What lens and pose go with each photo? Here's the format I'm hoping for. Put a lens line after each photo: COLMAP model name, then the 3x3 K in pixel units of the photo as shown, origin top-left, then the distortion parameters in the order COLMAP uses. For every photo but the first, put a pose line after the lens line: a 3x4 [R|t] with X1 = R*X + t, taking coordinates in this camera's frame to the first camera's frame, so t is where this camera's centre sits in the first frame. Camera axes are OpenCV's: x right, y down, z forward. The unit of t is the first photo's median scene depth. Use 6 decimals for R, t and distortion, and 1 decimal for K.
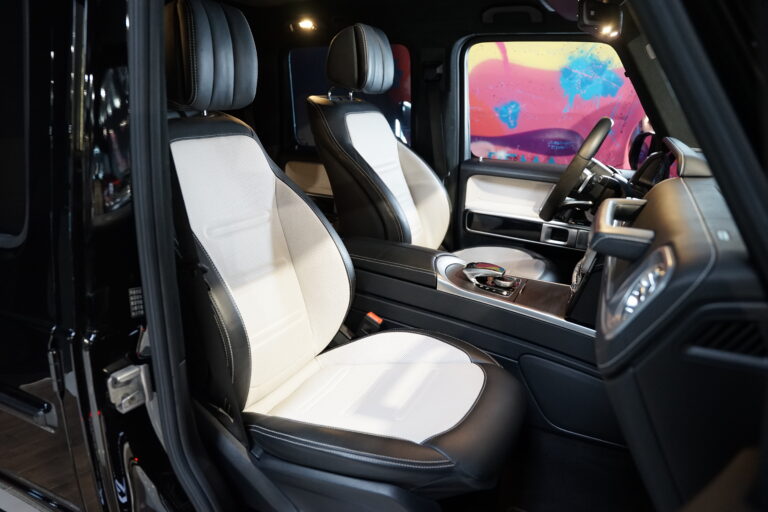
lens RADIAL K [[529.8, 0, 384.0], [0, 529.8, 256.0], [0, 0, 1]] dist [-0.068217, 0.002664]
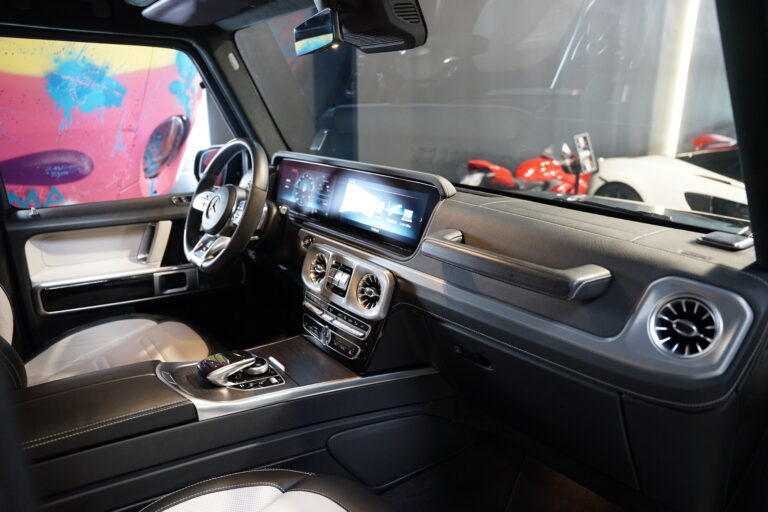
lens RADIAL K [[529.8, 0, 384.0], [0, 529.8, 256.0], [0, 0, 1]] dist [-0.068217, 0.002664]
pose [[0.448260, -0.258308, 0.855769, -0.160242], [0.252298, 0.954976, 0.156097, -0.093745], [-0.857560, 0.145937, 0.493248, 0.234924]]
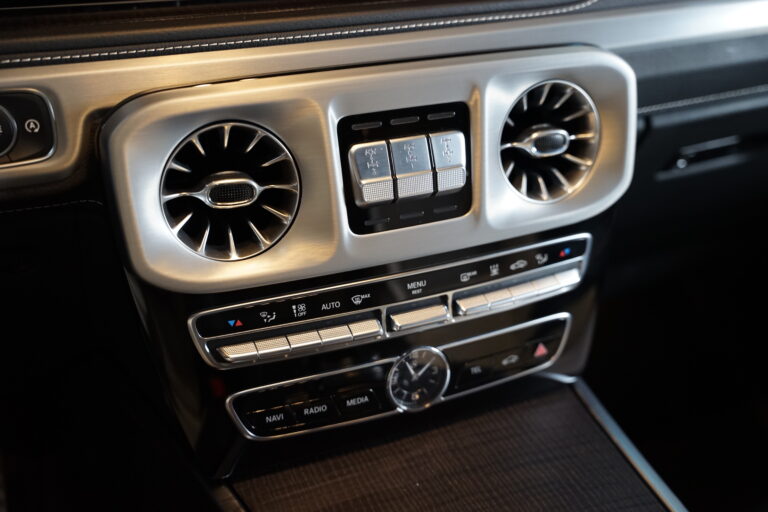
lens RADIAL K [[920.8, 0, 384.0], [0, 920.8, 256.0], [0, 0, 1]] dist [0.101998, -0.031217]
pose [[-0.749101, -0.385763, 0.538549, 0.084022], [0.150342, 0.692748, 0.705335, -0.145633], [-0.645171, 0.609333, -0.460942, 0.595262]]
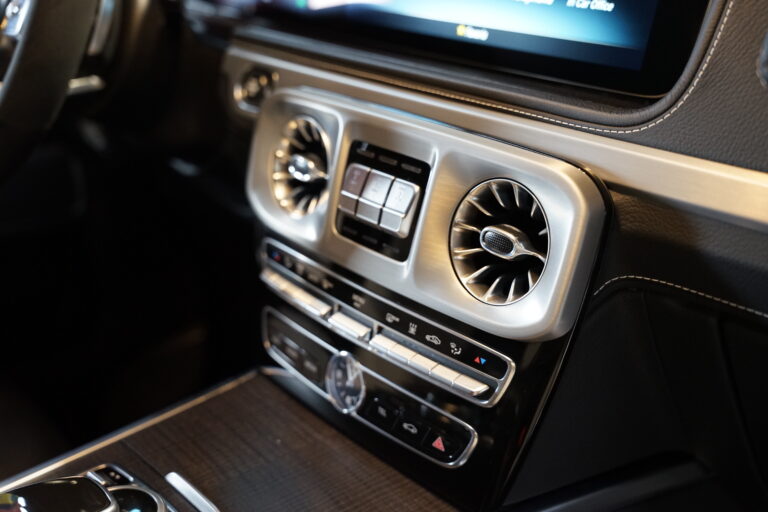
lens RADIAL K [[939.8, 0, 384.0], [0, 939.8, 256.0], [0, 0, 1]] dist [0.111801, -0.003247]
pose [[0.407215, -0.399290, 0.821428, -0.004344], [0.302889, 0.907517, 0.290983, -0.071939], [-0.861646, 0.130309, 0.490495, 0.372136]]
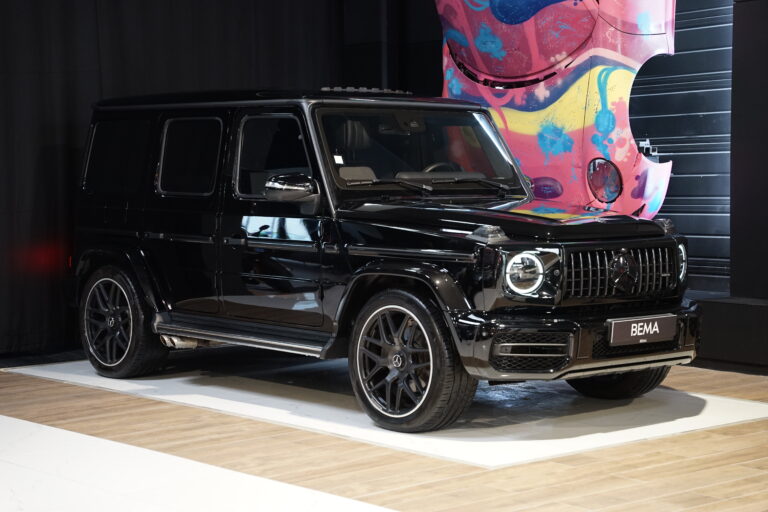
lens RADIAL K [[1431.4, 0, 384.0], [0, 1431.4, 256.0], [0, 0, 1]] dist [0.018222, 0.023732]
pose [[0.915424, 0.007577, -0.402420, 1.503511], [-0.098616, 0.973570, -0.206002, 0.773794], [0.390223, 0.228264, 0.891976, -2.456994]]
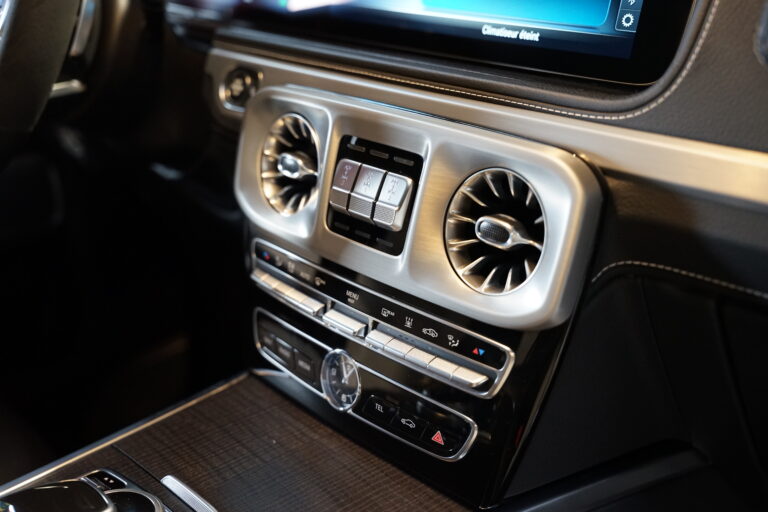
lens RADIAL K [[939.8, 0, 384.0], [0, 939.8, 256.0], [0, 0, 1]] dist [0.111801, -0.003247]
pose [[0.375779, -0.397875, 0.836950, -0.006432], [0.316318, 0.903971, 0.287714, -0.068875], [-0.871053, 0.156626, 0.465549, 0.377694]]
